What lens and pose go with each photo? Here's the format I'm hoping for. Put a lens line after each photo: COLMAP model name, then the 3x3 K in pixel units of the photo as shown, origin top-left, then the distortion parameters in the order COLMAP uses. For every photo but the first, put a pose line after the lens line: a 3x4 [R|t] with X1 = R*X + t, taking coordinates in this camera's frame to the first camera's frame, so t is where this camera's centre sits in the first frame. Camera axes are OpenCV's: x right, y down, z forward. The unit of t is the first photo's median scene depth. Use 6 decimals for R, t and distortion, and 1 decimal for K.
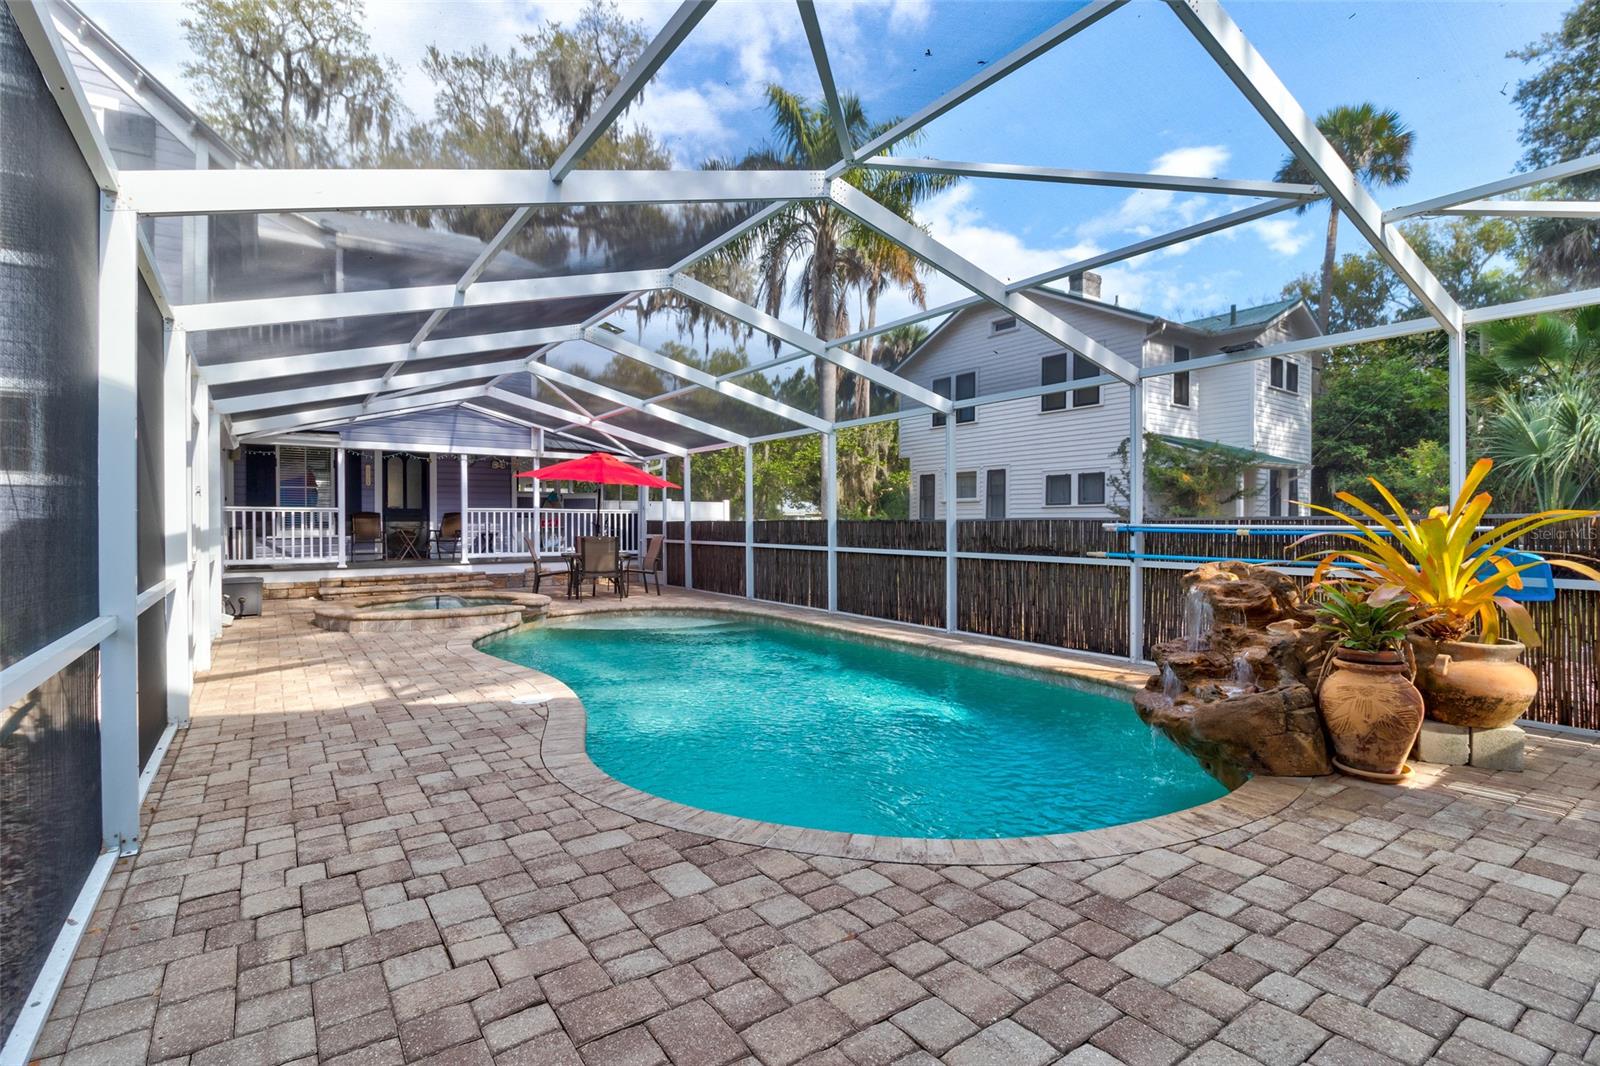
lens RADIAL K [[749.4, 0, 793.7], [0, 749.4, 527.2], [0, 0, 1]] dist [0.001662, -0.013842]
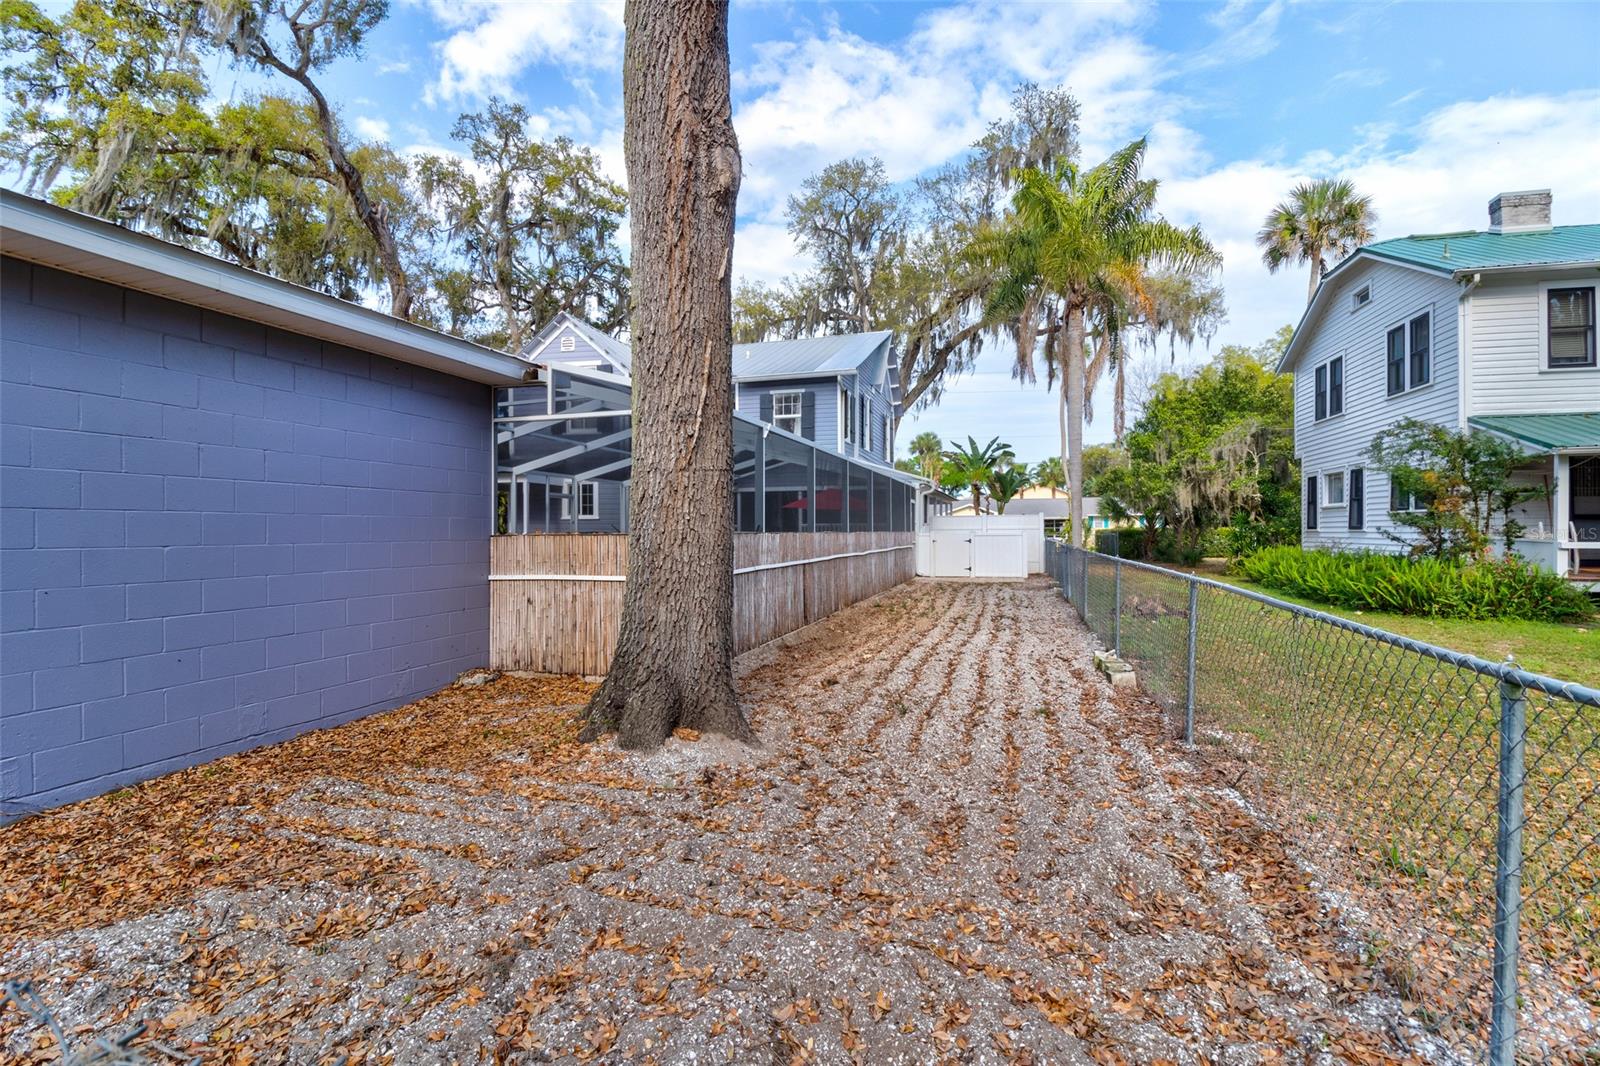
lens RADIAL K [[749.4, 0, 793.7], [0, 749.4, 527.2], [0, 0, 1]] dist [0.001662, -0.013842]
pose [[0.633394, -0.009657, -0.773769, 0.459286], [-0.002942, 0.999885, -0.014887, 0.002371], [0.773824, 0.011706, 0.633293, -0.021461]]
